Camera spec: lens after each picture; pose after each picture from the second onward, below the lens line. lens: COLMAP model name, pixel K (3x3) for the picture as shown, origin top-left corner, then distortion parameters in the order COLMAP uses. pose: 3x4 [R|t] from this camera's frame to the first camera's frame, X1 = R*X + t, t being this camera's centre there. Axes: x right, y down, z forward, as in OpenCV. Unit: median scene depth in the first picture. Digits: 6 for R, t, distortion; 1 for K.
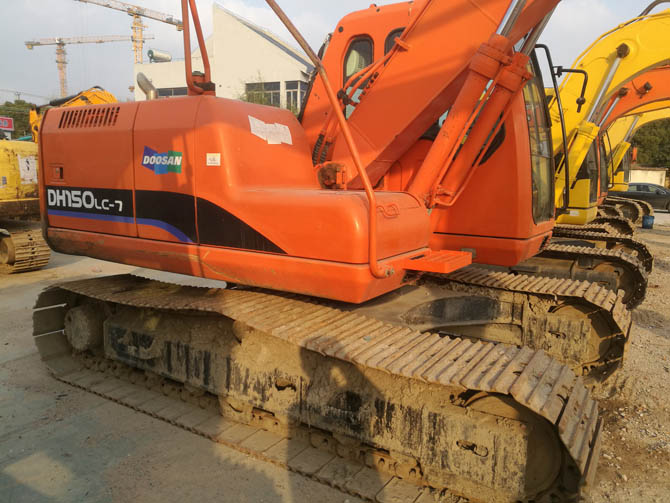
lens RADIAL K [[529.8, 0, 335.0], [0, 529.8, 251.5], [0, 0, 1]] dist [-0.041932, 0.067806]
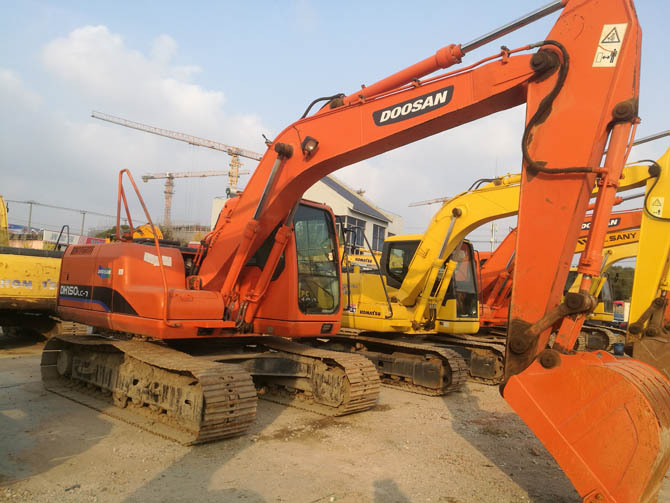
lens RADIAL K [[526.7, 0, 344.3], [0, 526.7, 252.9], [0, 0, 1]] dist [-0.005739, 0.000119]
pose [[0.989828, 0.028255, -0.139436, 0.787641], [-0.059747, 0.972023, -0.227161, 0.148056], [0.129117, 0.233181, 0.963823, -0.781086]]
